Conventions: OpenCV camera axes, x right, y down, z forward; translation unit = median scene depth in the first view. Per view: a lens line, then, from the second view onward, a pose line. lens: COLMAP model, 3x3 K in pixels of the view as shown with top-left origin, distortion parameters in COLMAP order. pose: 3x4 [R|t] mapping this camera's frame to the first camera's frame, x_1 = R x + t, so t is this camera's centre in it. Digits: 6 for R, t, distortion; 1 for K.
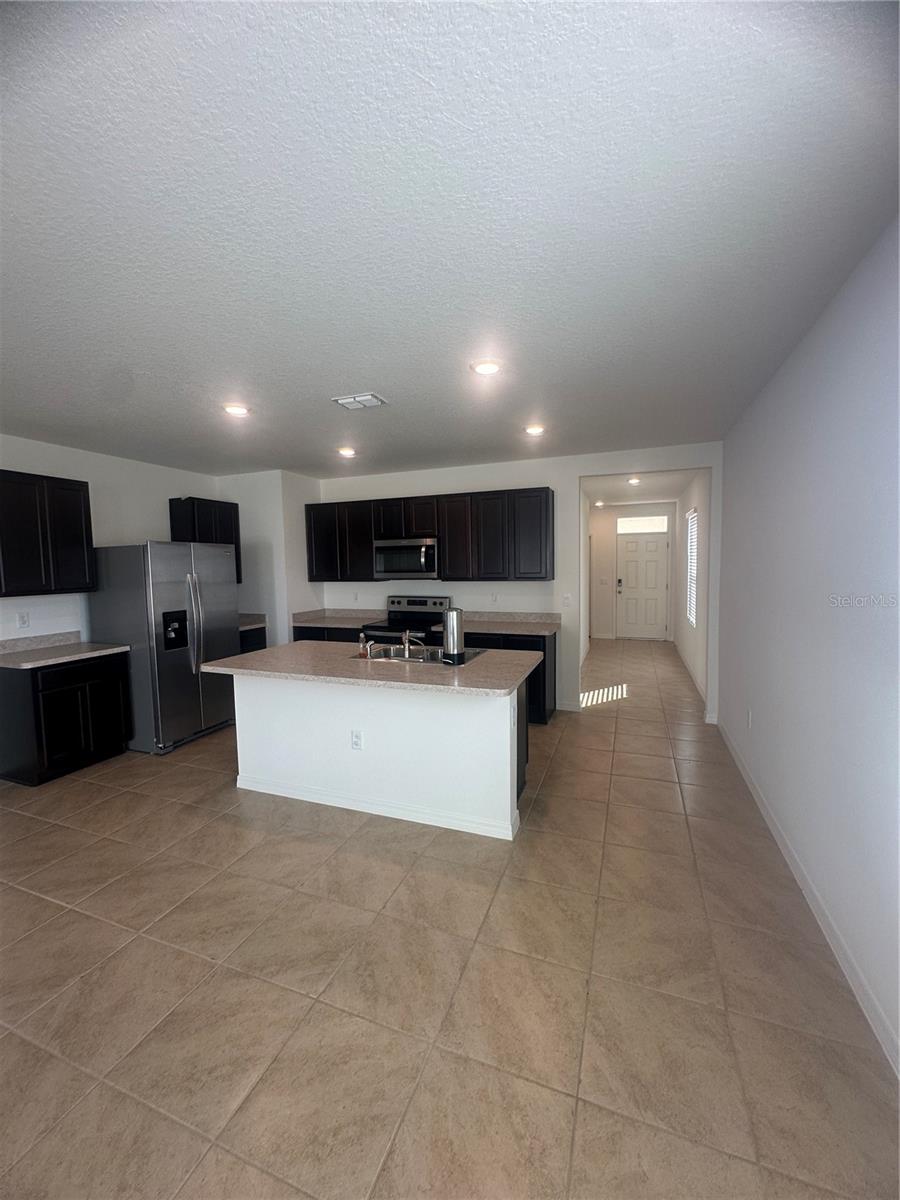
lens RADIAL K [[479.2, 0, 450.0], [0, 479.2, 600.0], [0, 0, 1]] dist [-0.009456, 0.002122]
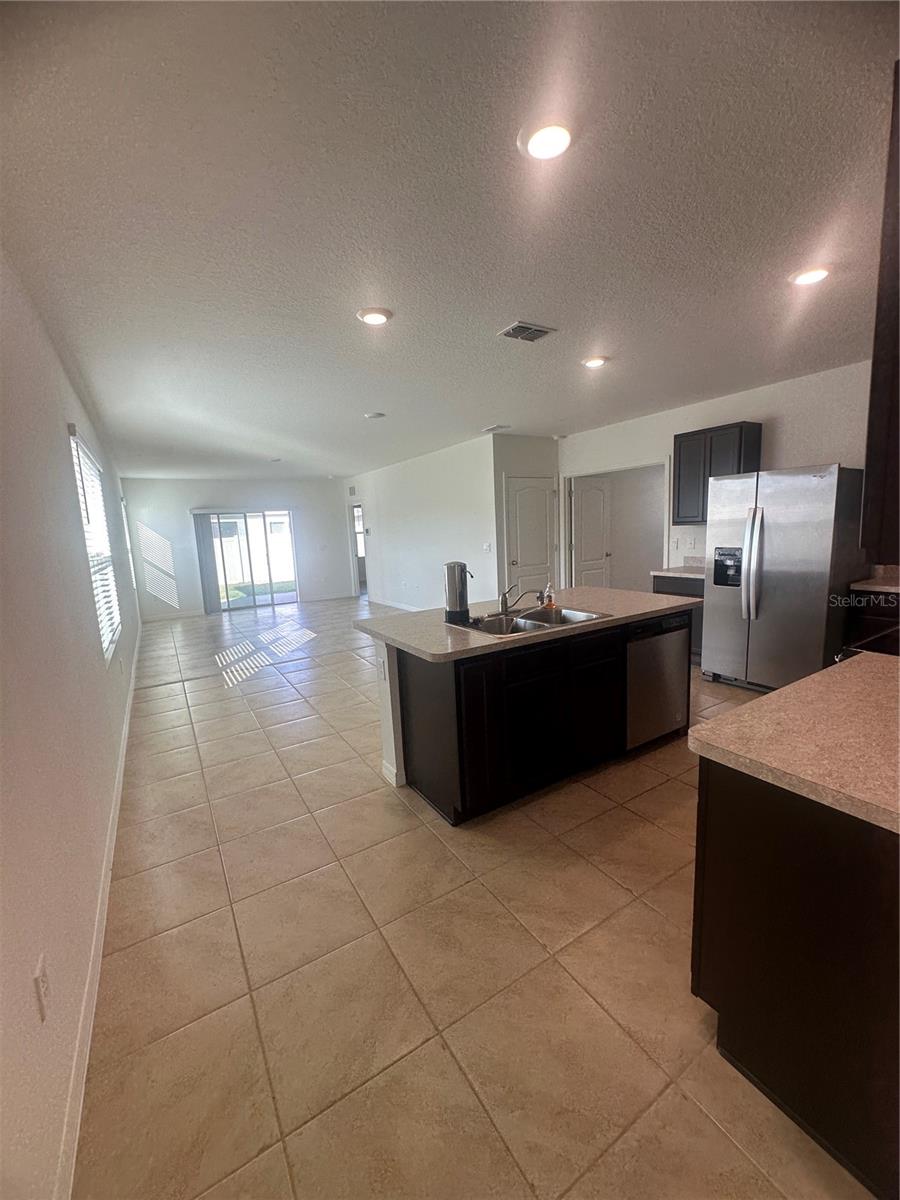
lens RADIAL K [[479.2, 0, 450.0], [0, 479.2, 600.0], [0, 0, 1]] dist [-0.009456, 0.002122]
pose [[-0.607167, 0.166945, -0.776838, 0.588188], [-0.001408, 0.977451, 0.211159, -0.083098], [0.794573, 0.129303, -0.593241, 1.233097]]
